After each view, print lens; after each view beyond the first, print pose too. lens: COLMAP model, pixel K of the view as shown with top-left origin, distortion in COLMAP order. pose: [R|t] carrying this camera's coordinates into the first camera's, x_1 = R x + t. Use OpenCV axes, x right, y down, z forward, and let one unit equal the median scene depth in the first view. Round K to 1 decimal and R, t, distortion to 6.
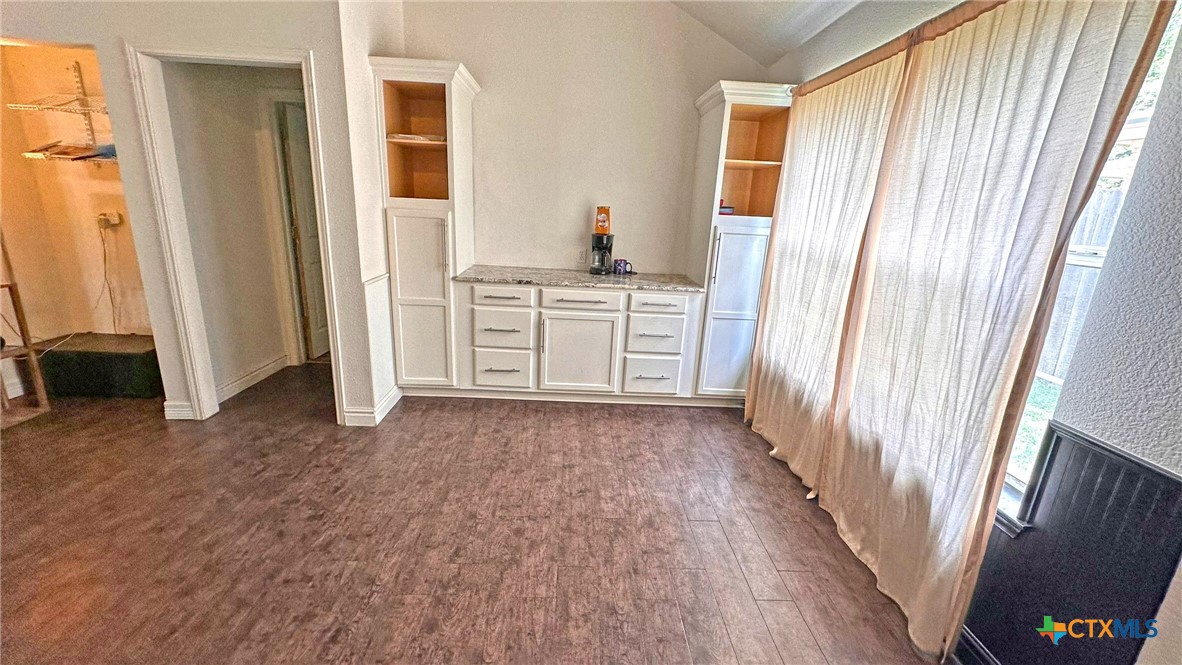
lens RADIAL K [[470.9, 0, 590.1], [0, 470.9, 331.9], [0, 0, 1]] dist [-0.002174, 0.000632]
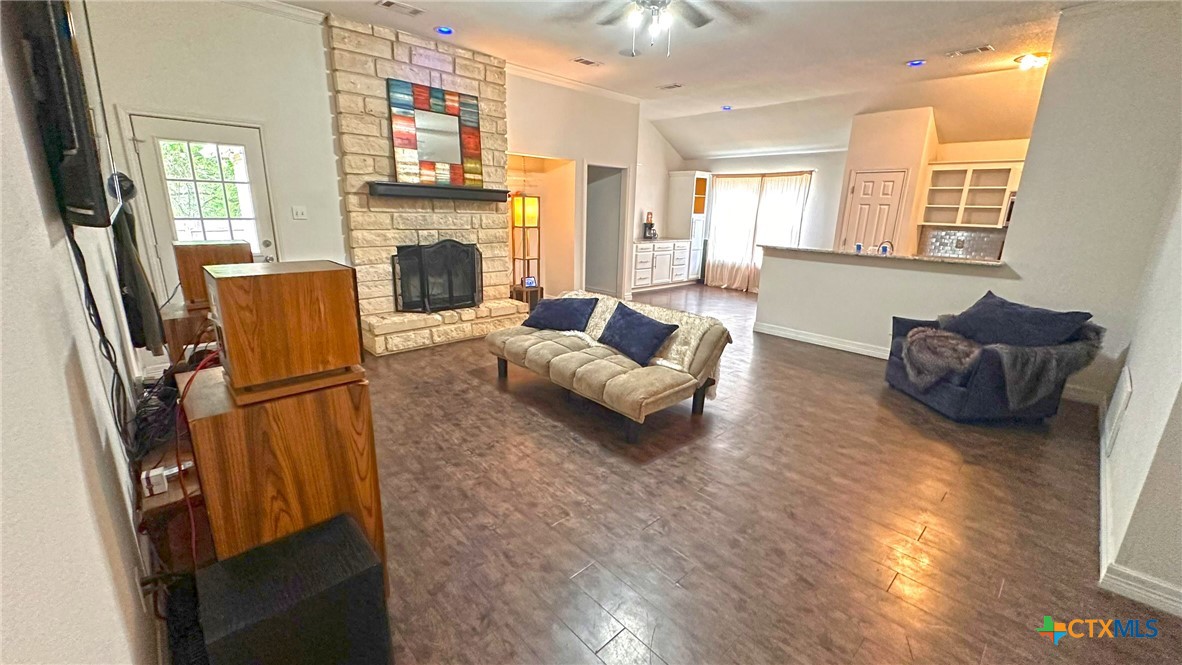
lens RADIAL K [[470.9, 0, 590.1], [0, 470.9, 331.9], [0, 0, 1]] dist [-0.002174, 0.000632]
pose [[0.752512, -0.197499, 0.628267, -2.143055], [0.184267, 0.979014, 0.087051, 0.095806], [-0.632275, 0.050262, 0.773112, -0.805287]]
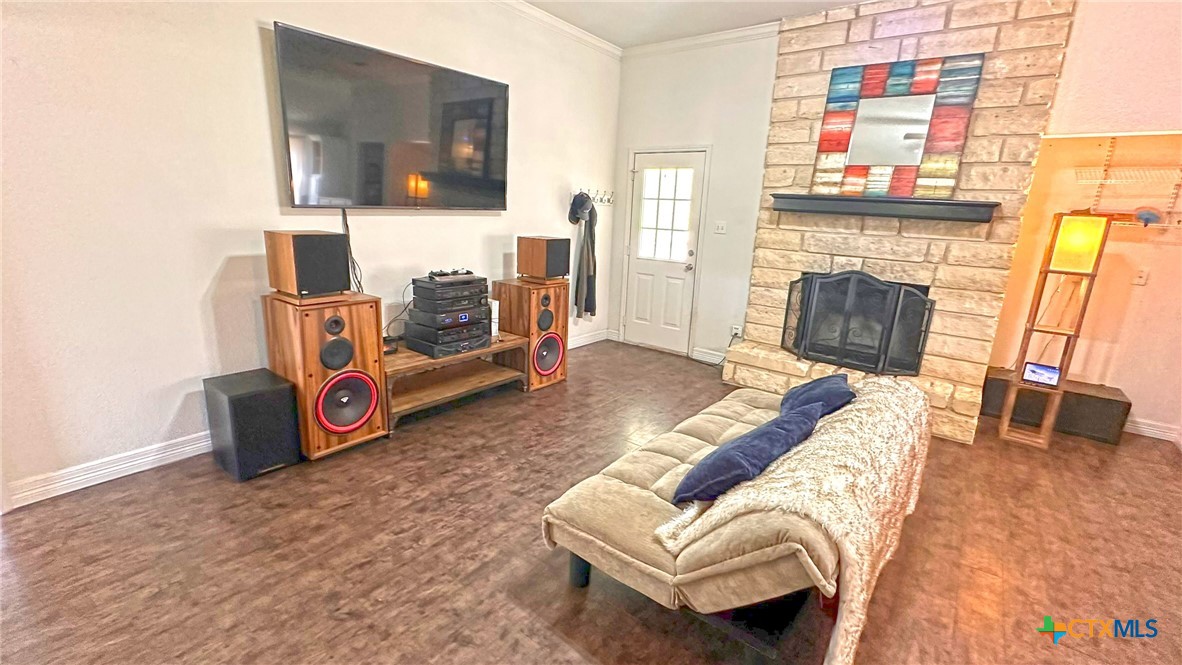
lens RADIAL K [[508.1, 0, 589.7], [0, 508.1, 332.1], [0, 0, 1]] dist [-0.000471, -0.000019]
pose [[0.769302, 0.137654, -0.623879, -1.162927], [-0.177178, 0.984178, -0.001325, 0.102497], [0.613826, 0.111557, 0.781520, -0.634965]]
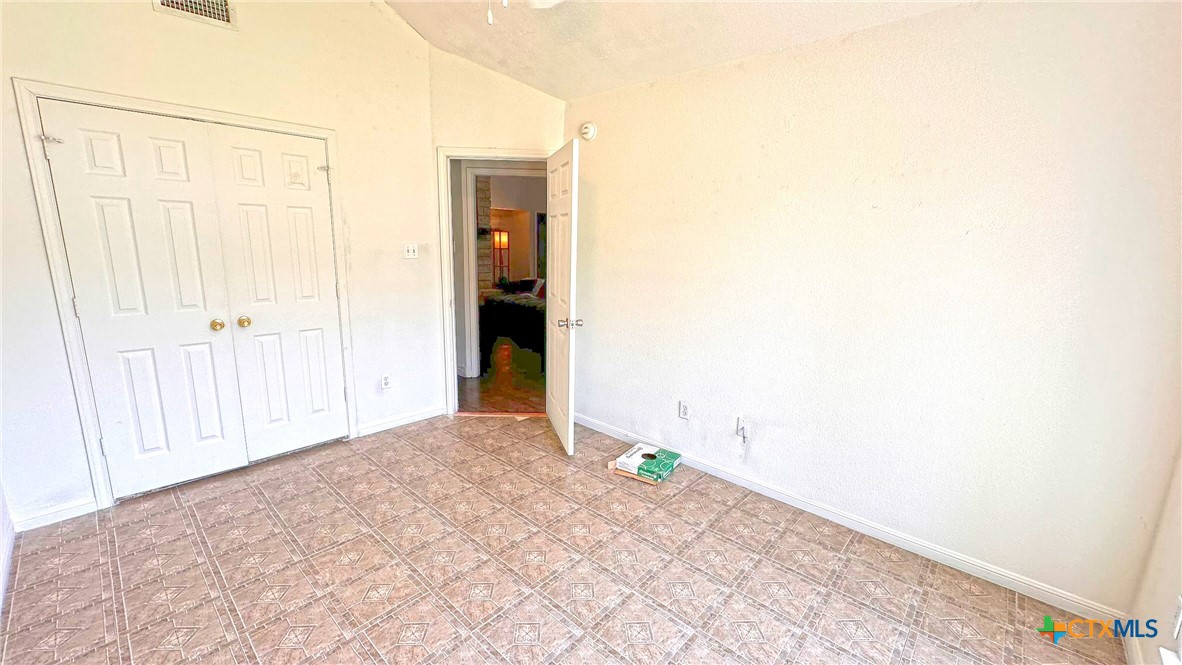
lens RADIAL K [[470.9, 0, 590.1], [0, 470.9, 331.9], [0, 0, 1]] dist [-0.002174, 0.000632]
pose [[0.709449, -0.170128, 0.683914, -3.002752], [0.197970, 0.979460, 0.038286, 0.377163], [-0.676380, 0.108233, 0.728557, -1.996807]]
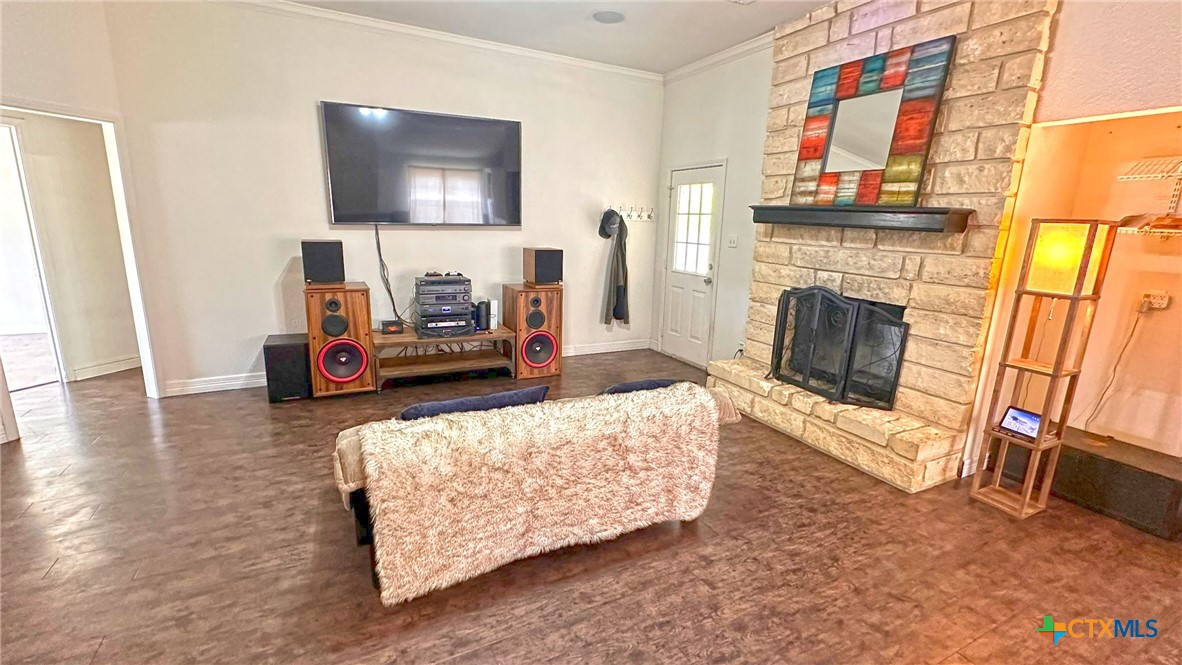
lens RADIAL K [[508.1, 0, 589.7], [0, 508.1, 332.1], [0, 0, 1]] dist [-0.000471, -0.000019]
pose [[0.428244, 0.160967, -0.889211, -0.658908], [-0.250272, 0.966643, 0.054453, 0.006776], [0.868315, 0.199225, 0.454244, -0.235201]]
